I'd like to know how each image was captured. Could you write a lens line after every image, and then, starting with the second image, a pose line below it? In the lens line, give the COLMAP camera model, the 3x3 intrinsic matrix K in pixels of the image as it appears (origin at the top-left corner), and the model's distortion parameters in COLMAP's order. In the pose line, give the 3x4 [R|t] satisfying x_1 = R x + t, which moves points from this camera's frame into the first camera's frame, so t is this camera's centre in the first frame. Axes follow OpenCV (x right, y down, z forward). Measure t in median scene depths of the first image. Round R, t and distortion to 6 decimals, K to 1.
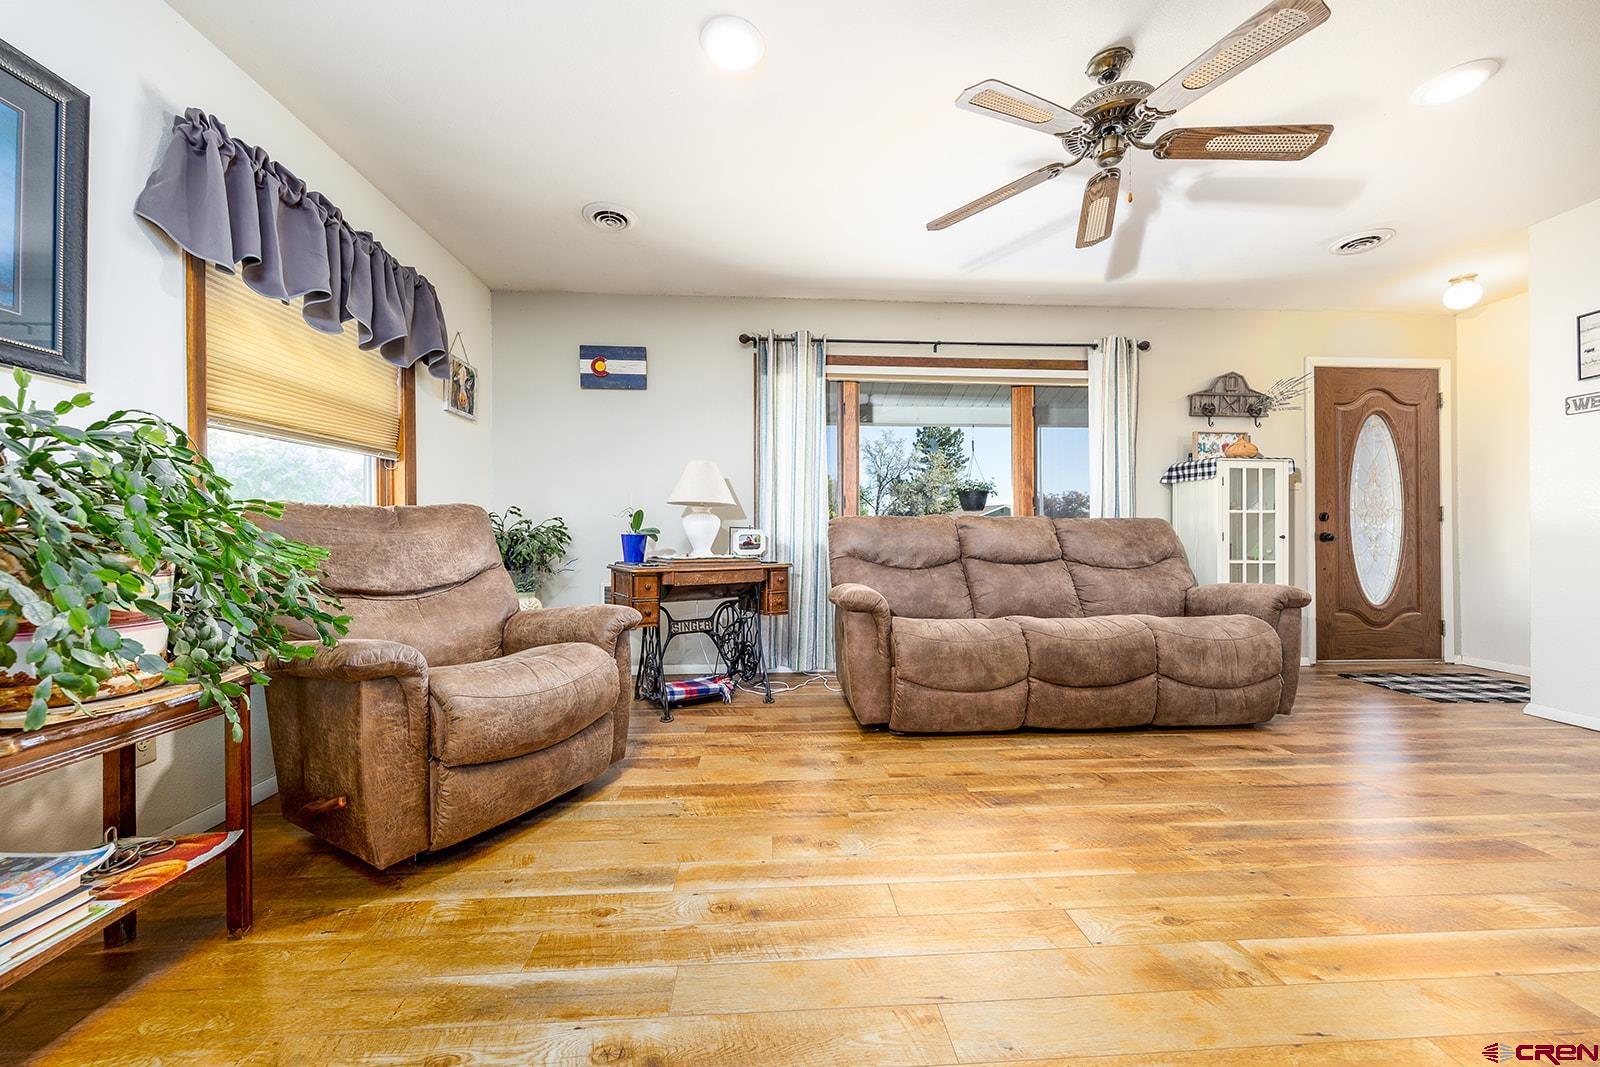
lens RADIAL K [[588.6, 0, 800.0], [0, 588.6, 533.5], [0, 0, 1]] dist [0.002796, -0.000156]
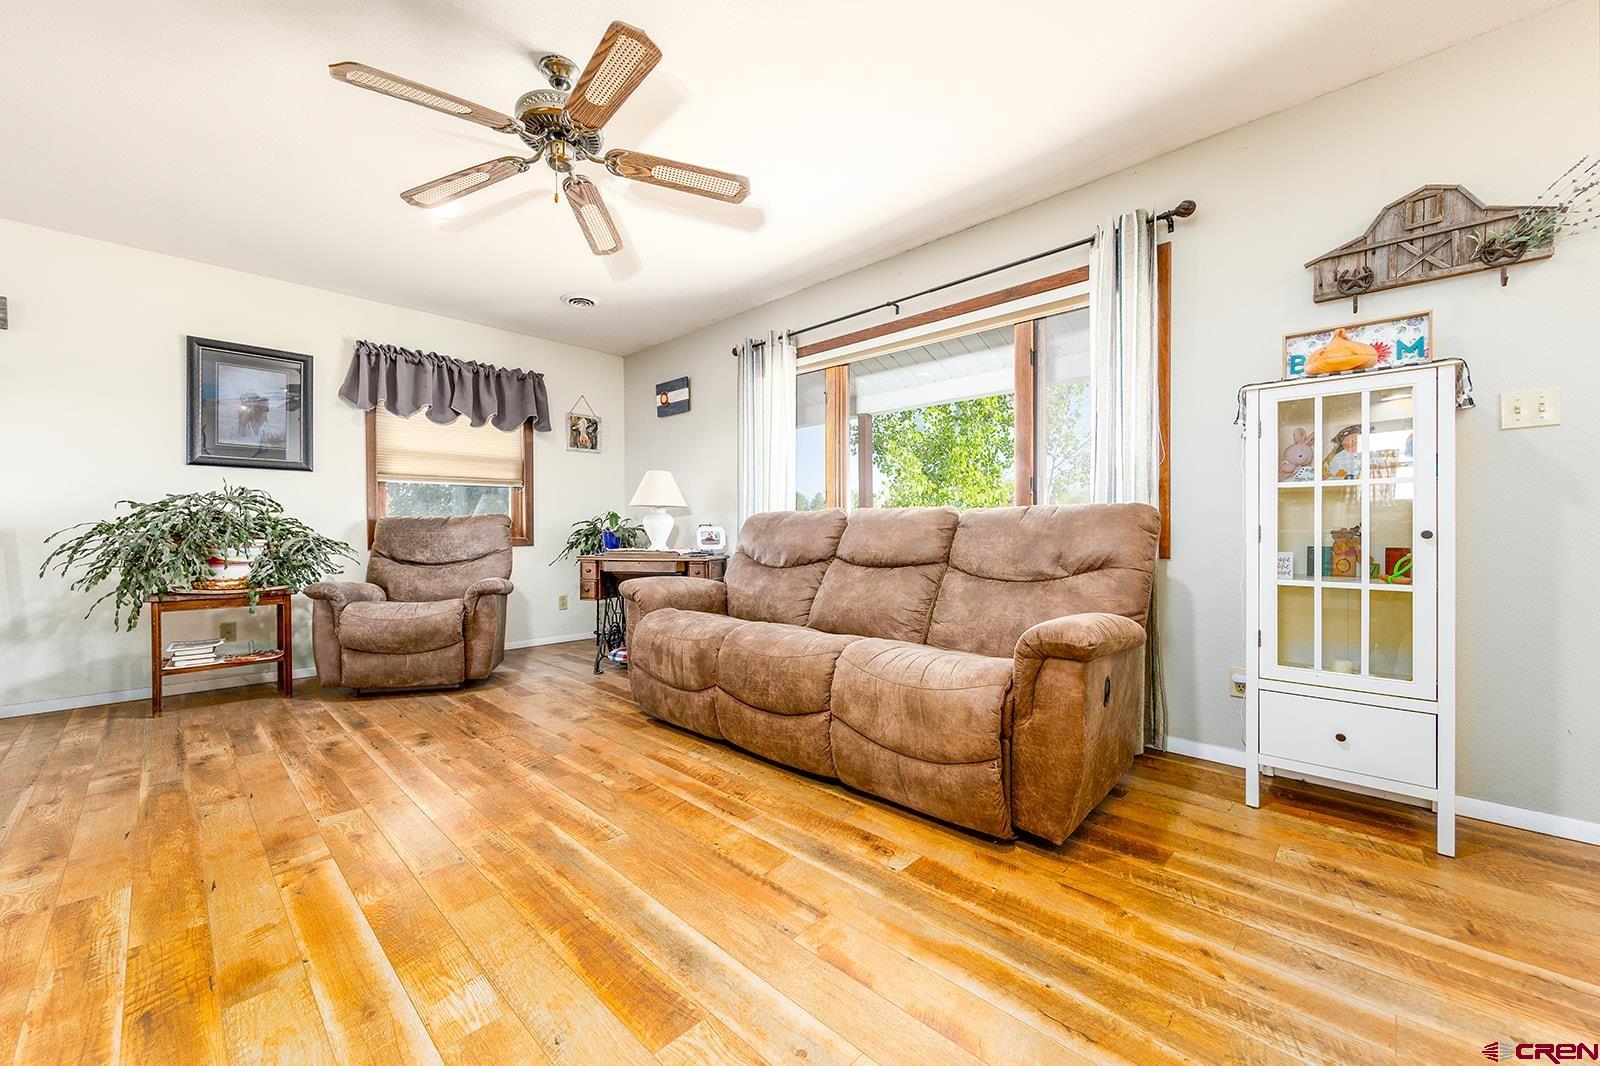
lens RADIAL K [[635.2, 0, 800.0], [0, 635.2, 533.0], [0, 0, 1]] dist [0.001953, -0.000027]
pose [[0.659926, 0.000318, -0.751330, 1.283048], [0.004647, 0.999979, 0.004506, 0.000527], [0.751316, -0.006465, 0.659911, 0.459062]]
